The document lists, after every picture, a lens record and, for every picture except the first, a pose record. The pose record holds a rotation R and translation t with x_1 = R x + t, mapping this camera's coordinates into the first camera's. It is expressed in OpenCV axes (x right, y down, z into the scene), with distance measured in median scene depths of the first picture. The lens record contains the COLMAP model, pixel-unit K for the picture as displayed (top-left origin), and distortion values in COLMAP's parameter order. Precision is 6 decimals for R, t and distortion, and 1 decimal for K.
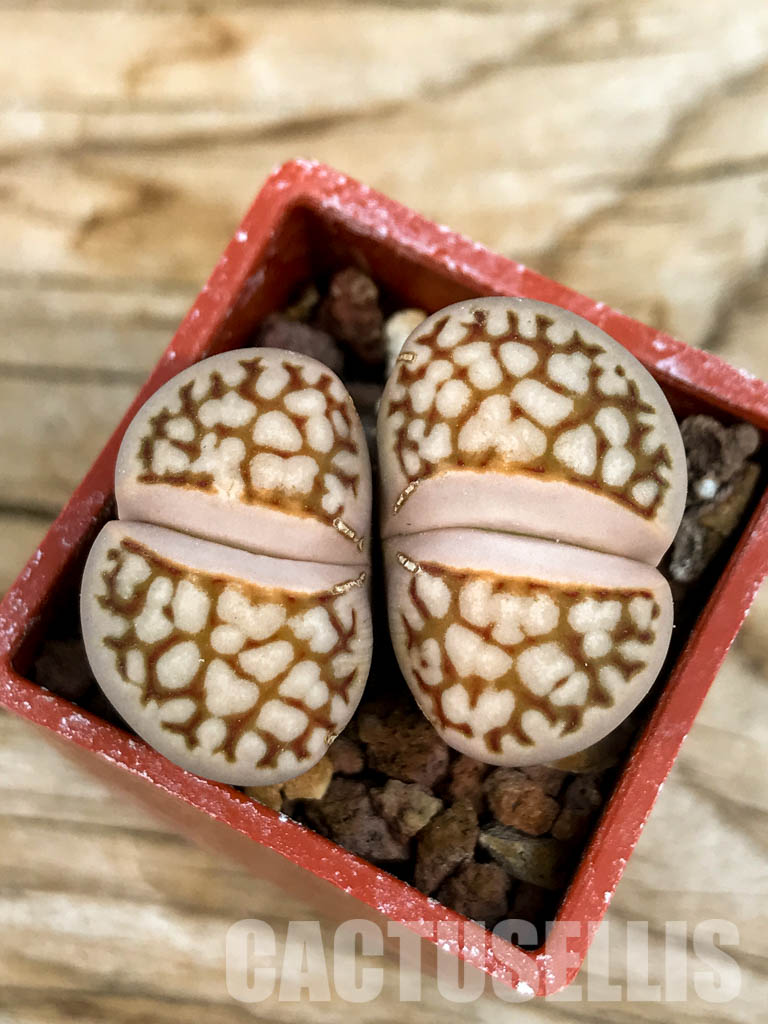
lens RADIAL K [[1840.5, 0, 386.5], [0, 1840.5, 455.0], [0, 0, 1]] dist [0.233542, -0.056121]
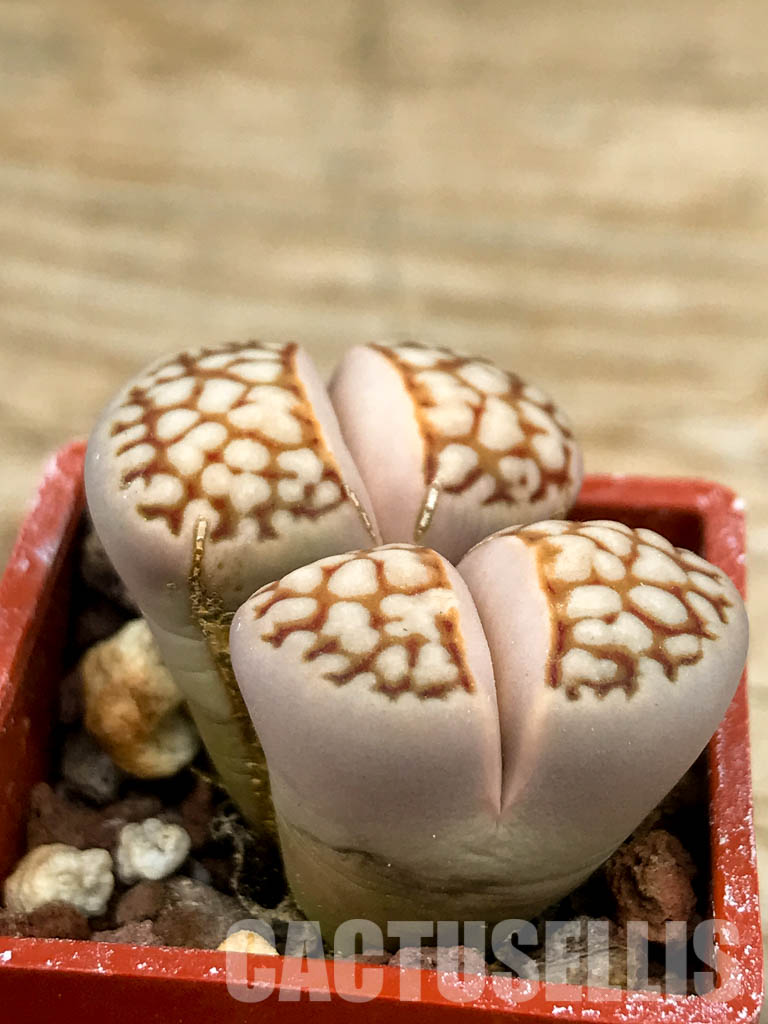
lens RADIAL K [[2200.0, 0, 384.0], [0, 2200.0, 512.0], [0, 0, 1]] dist [0.290161, -0.018077]
pose [[-0.374691, -0.566180, 0.734198, -0.763108], [0.883098, 0.023253, 0.468612, -0.458089], [-0.282391, 0.823954, 0.491280, 0.499474]]
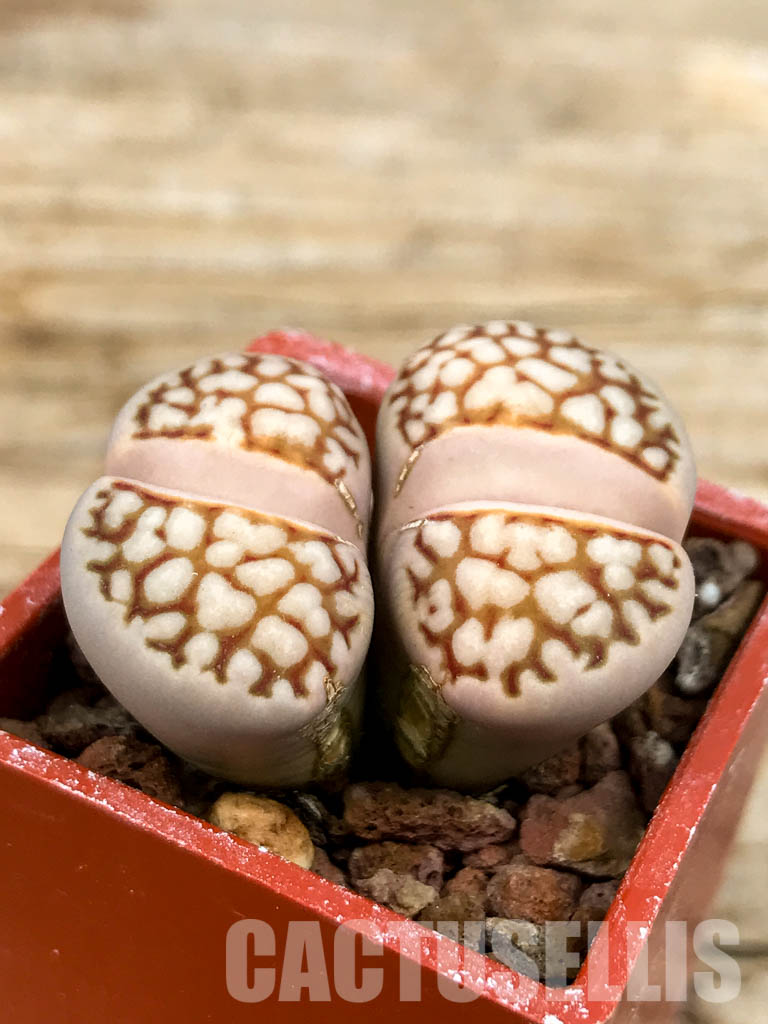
lens RADIAL K [[1935.6, 0, 381.9], [0, 1935.6, 410.3], [0, 0, 1]] dist [0.185437, 0.130366]
pose [[0.997961, 0.032459, 0.054964, -0.061488], [0.001846, 0.846031, -0.533130, 0.546952], [-0.063806, 0.532144, 0.844246, 0.131104]]
